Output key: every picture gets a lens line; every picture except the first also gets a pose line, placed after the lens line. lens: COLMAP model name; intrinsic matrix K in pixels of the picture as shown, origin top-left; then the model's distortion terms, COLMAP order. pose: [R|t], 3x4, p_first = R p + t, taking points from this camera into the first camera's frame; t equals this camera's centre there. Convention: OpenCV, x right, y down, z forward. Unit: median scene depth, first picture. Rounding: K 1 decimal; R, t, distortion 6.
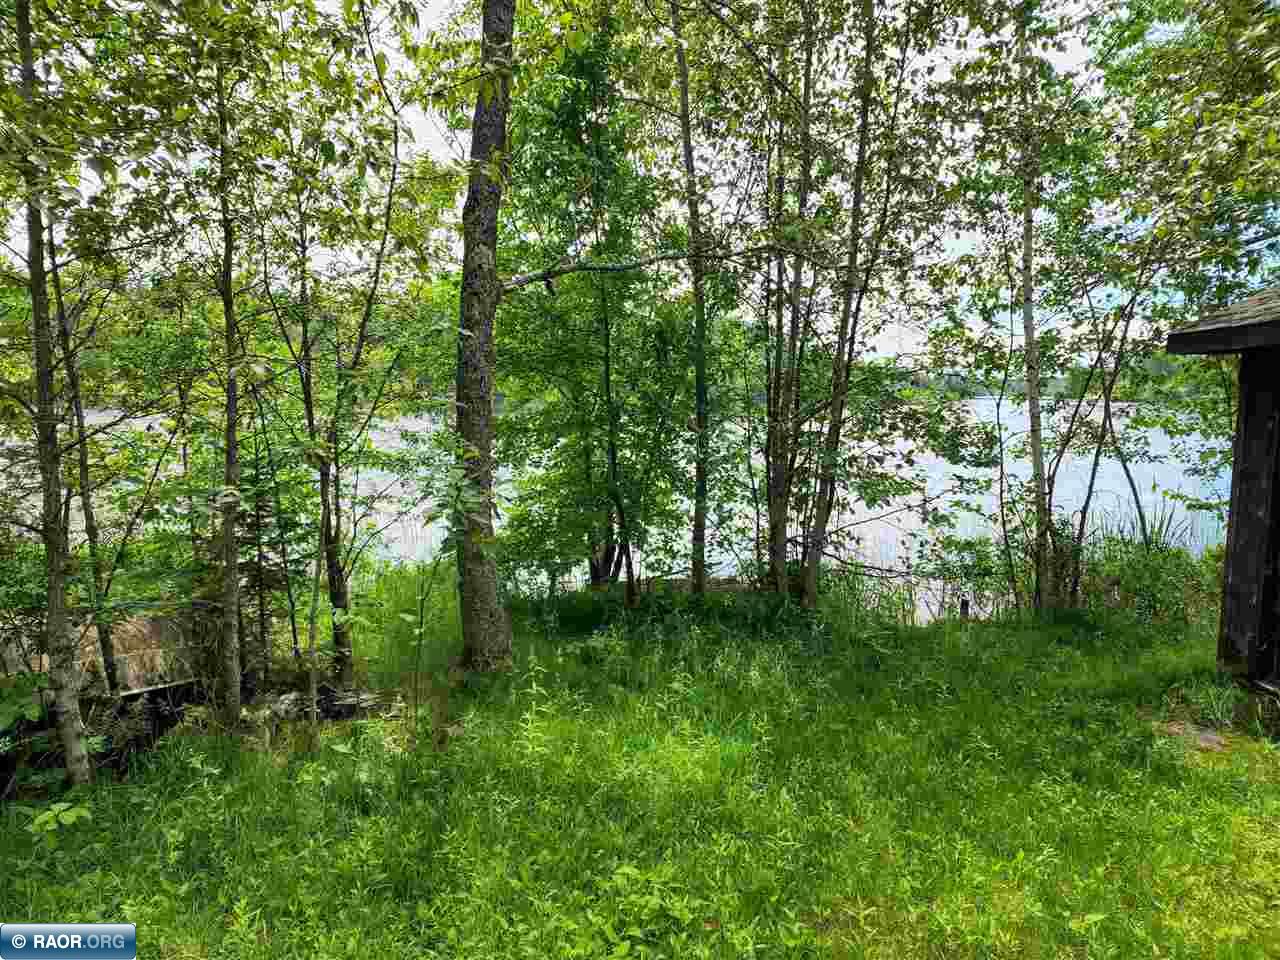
lens RADIAL K [[877.4, 0, 634.1], [0, 877.4, 468.2], [0, 0, 1]] dist [0.052677, -0.053854]
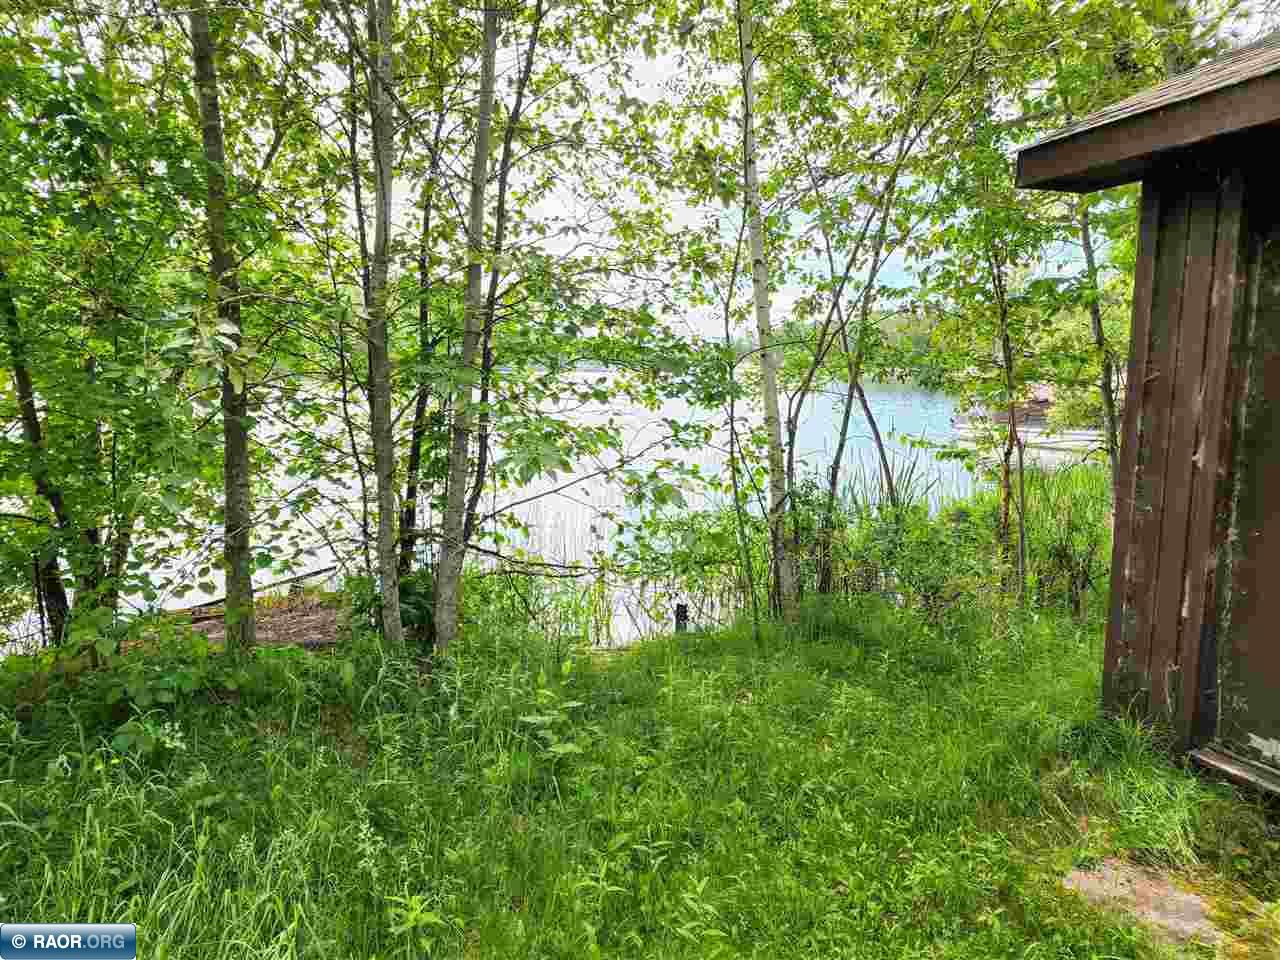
lens RADIAL K [[877.4, 0, 634.3], [0, 877.4, 480.9], [0, 0, 1]] dist [0.052677, -0.053854]
pose [[0.937229, -0.047635, 0.345444, 0.112439], [0.030979, 0.998083, 0.053582, 0.016565], [-0.347335, -0.039517, 0.936908, 0.385739]]
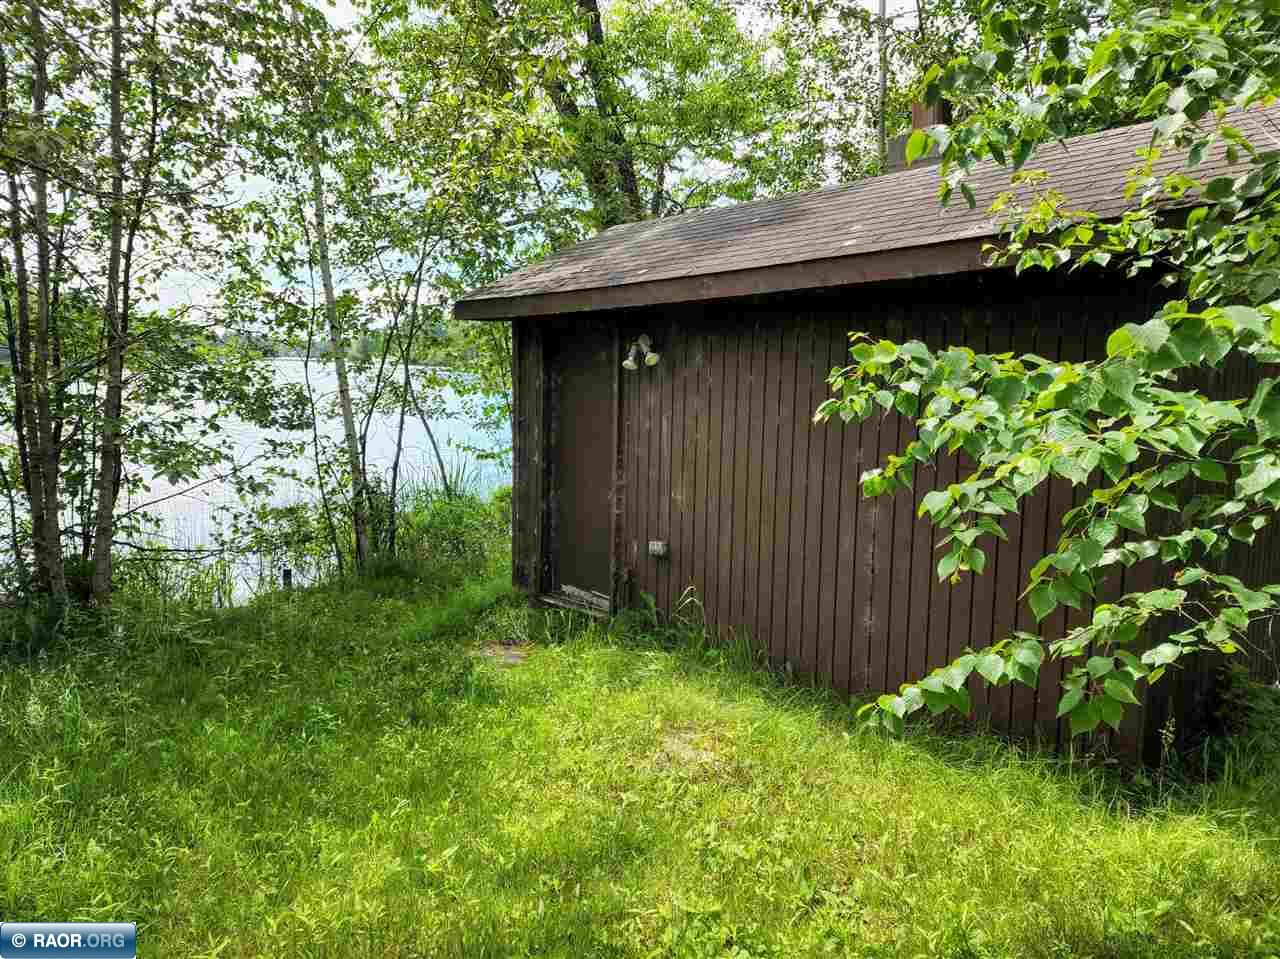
lens RADIAL K [[877.4, 0, 651.5], [0, 877.4, 486.1], [0, 0, 1]] dist [0.052677, -0.053854]
pose [[0.715251, -0.091006, 0.692917, 0.002159], [0.049402, 0.995589, 0.079764, 0.002191], [-0.697120, -0.022819, 0.716591, 0.042710]]
